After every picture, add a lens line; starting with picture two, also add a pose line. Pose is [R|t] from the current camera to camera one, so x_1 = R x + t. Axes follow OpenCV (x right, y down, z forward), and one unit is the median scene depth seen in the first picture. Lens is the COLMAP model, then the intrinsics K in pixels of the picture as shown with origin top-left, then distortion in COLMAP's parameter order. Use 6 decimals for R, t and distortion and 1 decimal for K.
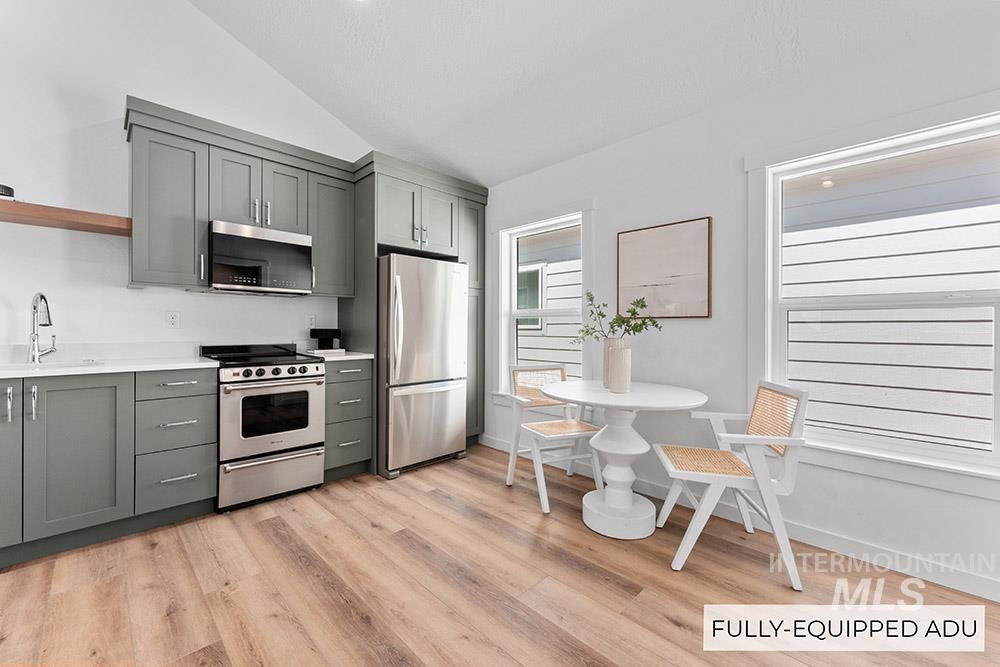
lens RADIAL K [[402.5, 0, 499.0], [0, 402.5, 328.8], [0, 0, 1]] dist [0.000963, 0.000151]
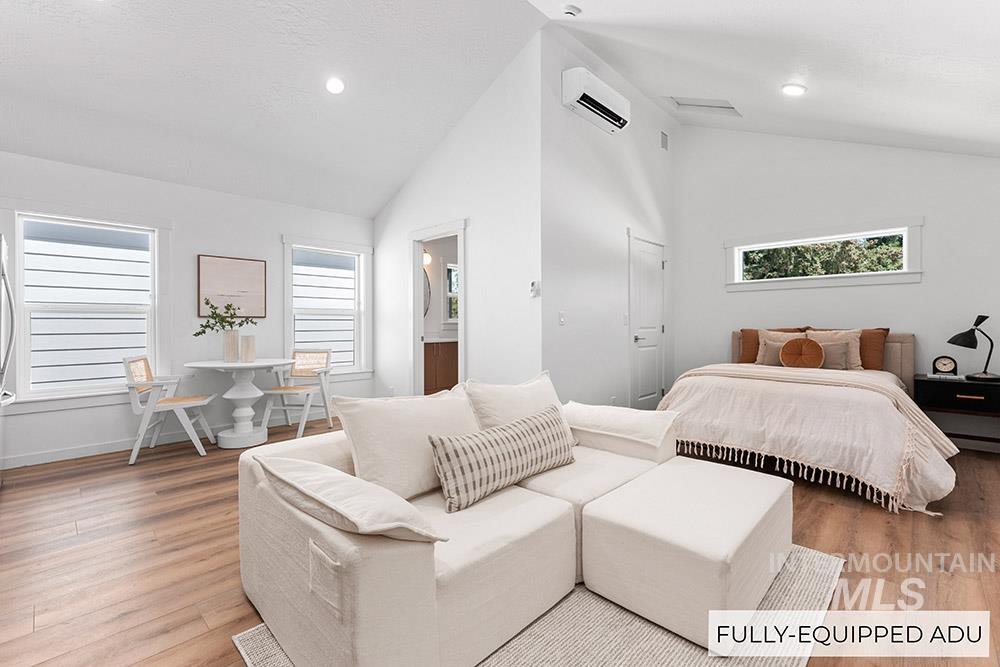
lens RADIAL K [[436.3, 0, 505.3], [0, 436.3, 329.1], [0, 0, 1]] dist [0.000503, 0.000337]
pose [[-0.027782, -0.017189, 0.999466, -1.277594], [0.002657, 0.999847, 0.017270, -0.006152], [-0.999610, 0.003136, -0.027732, -0.008847]]
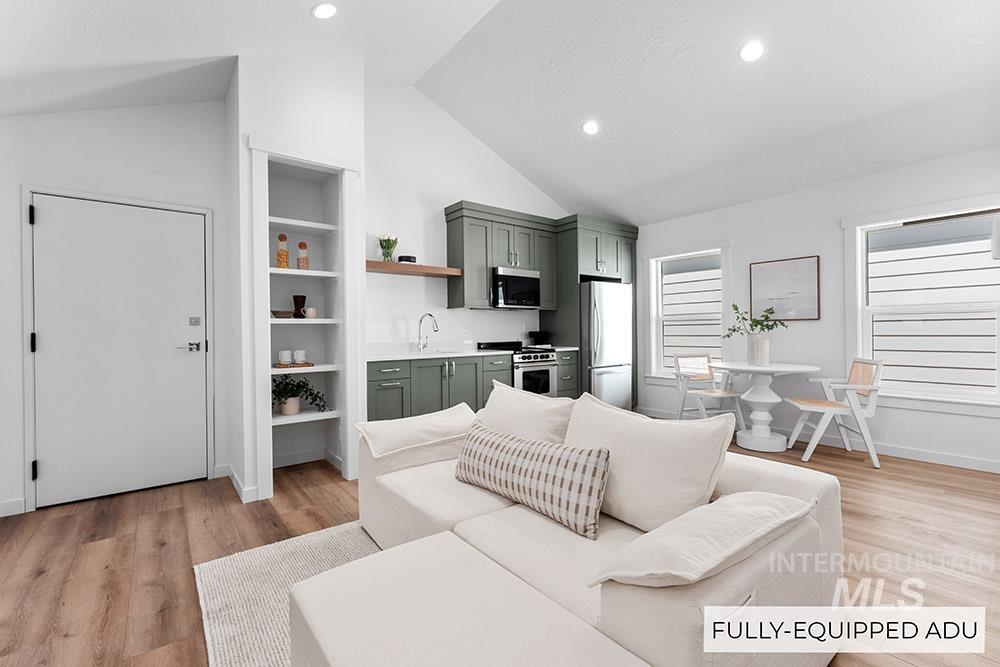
lens RADIAL K [[436.3, 0, 498.4], [0, 436.3, 331.3], [0, 0, 1]] dist [0.000503, 0.000337]
pose [[0.992685, -0.016534, -0.119597, -0.462417], [0.016581, 0.999862, -0.000600, -0.001096], [0.119590, -0.001388, 0.992822, -0.752603]]
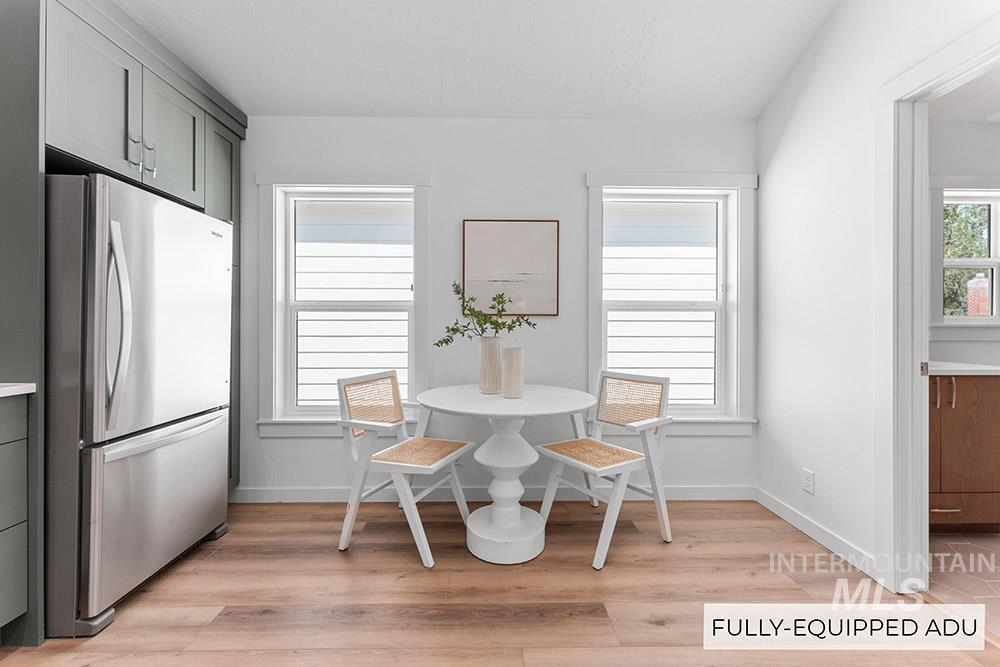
lens RADIAL K [[402.5, 0, 500.3], [0, 402.5, 326.5], [0, 0, 1]] dist [0.000963, 0.000151]
pose [[0.694791, -0.003133, 0.719205, -0.304369], [0.001354, 0.999994, 0.003049, -0.002512], [-0.719210, -0.001144, 0.694792, 0.330991]]
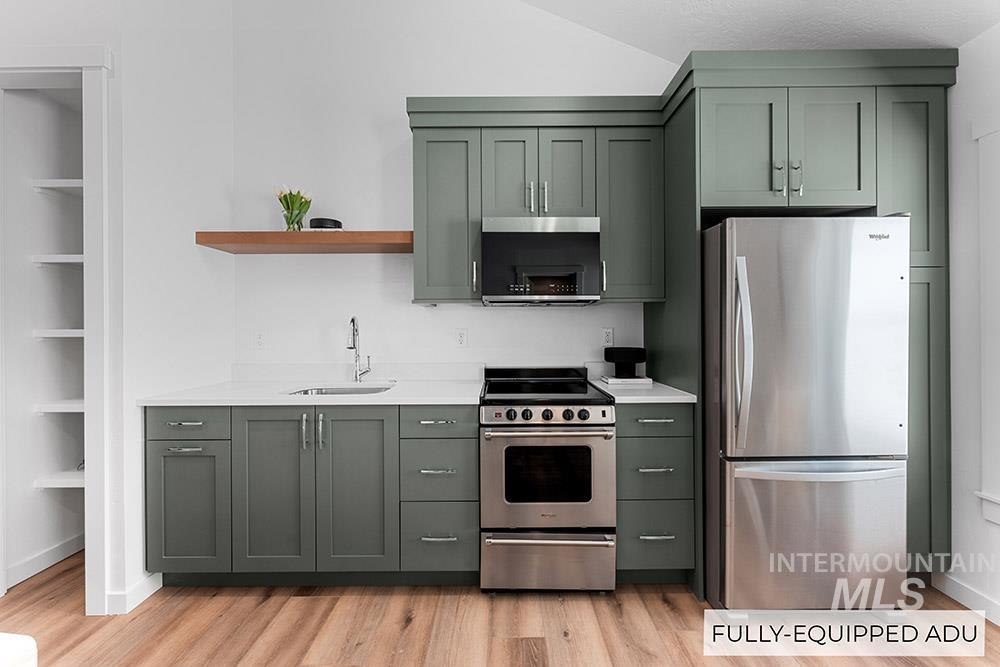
lens RADIAL K [[402.5, 0, 499.6], [0, 402.5, 328.7], [0, 0, 1]] dist [0.000963, 0.000151]
pose [[0.710153, -0.010084, -0.703975, -0.110017], [0.007189, 0.999949, -0.007072, -0.037101], [0.704011, -0.000039, 0.710189, 0.419160]]
